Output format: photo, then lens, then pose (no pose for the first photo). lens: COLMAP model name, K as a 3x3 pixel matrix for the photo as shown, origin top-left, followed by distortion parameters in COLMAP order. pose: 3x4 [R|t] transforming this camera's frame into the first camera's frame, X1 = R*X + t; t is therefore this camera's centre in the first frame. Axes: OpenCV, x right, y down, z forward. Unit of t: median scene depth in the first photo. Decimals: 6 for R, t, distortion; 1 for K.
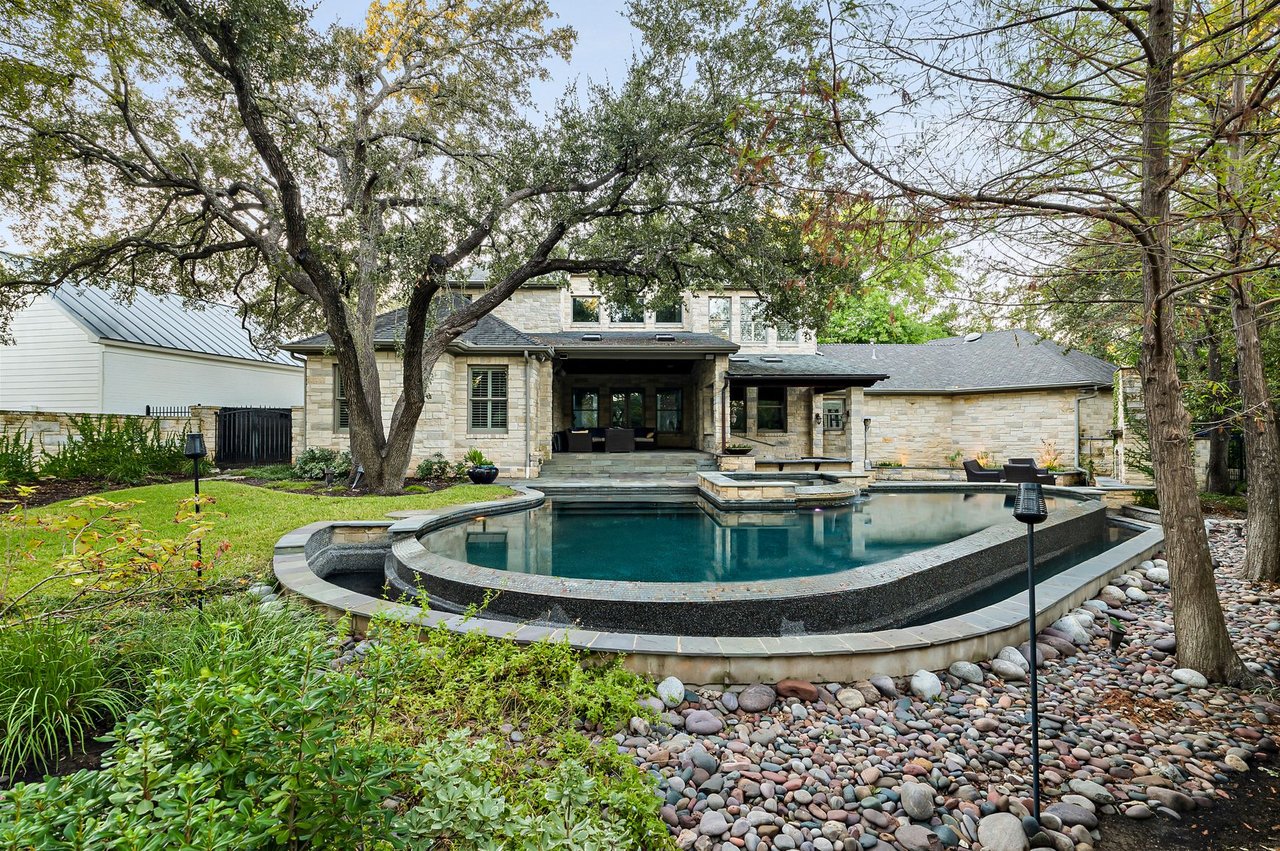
lens RADIAL K [[603.4, 0, 640.0], [0, 603.4, 425.5], [0, 0, 1]] dist [-0.000682, -0.000193]
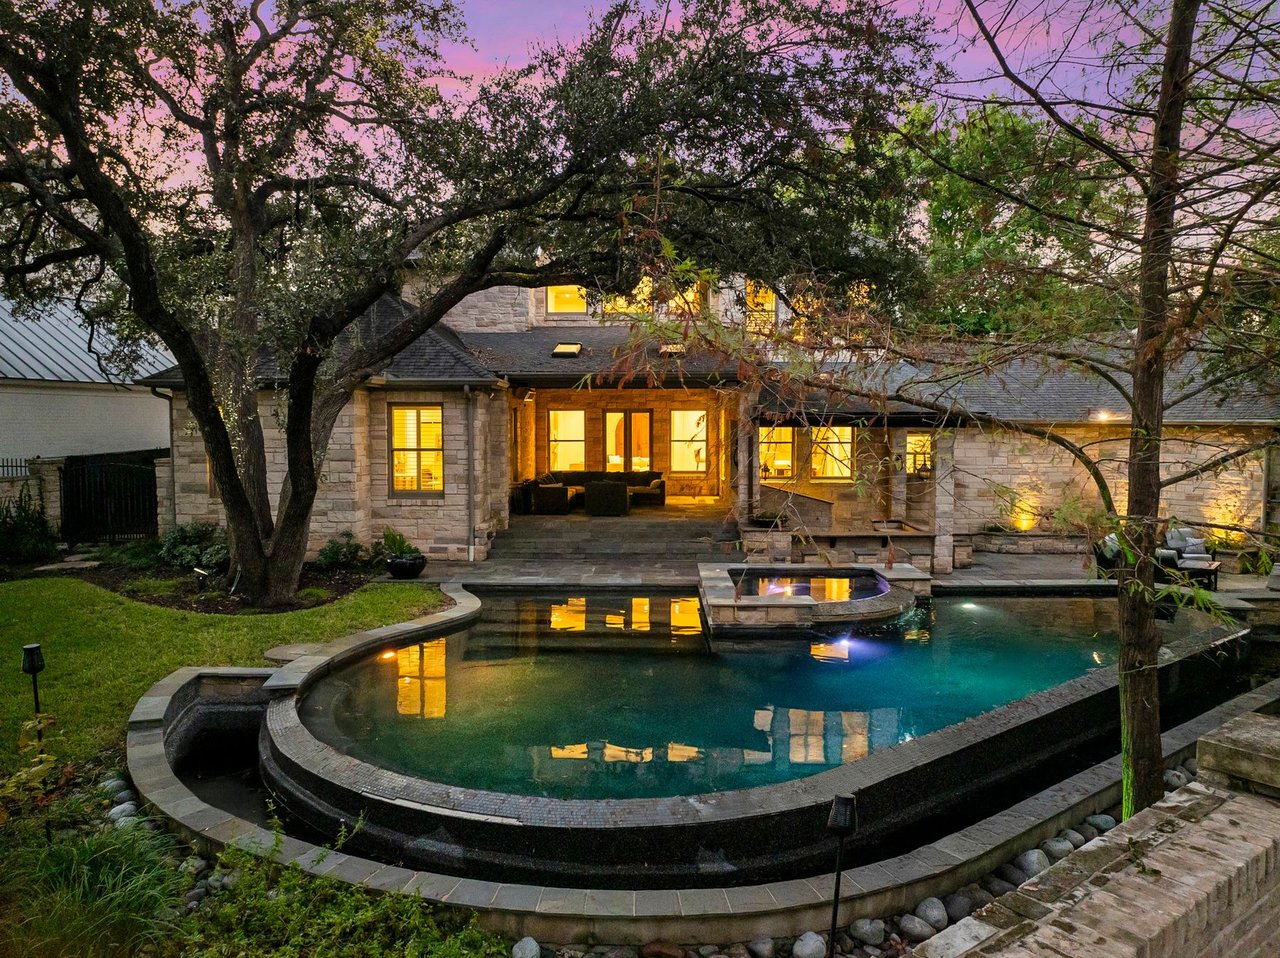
lens RADIAL K [[929.7, 0, 640.0], [0, 929.7, 479.0], [0, 0, 1]] dist [-0.049566, 0.002552]
pose [[0.998674, 0.004921, -0.051248, 0.090071], [-0.000953, 0.997017, 0.077171, -0.122727], [0.051475, -0.077020, 0.995700, -0.107700]]
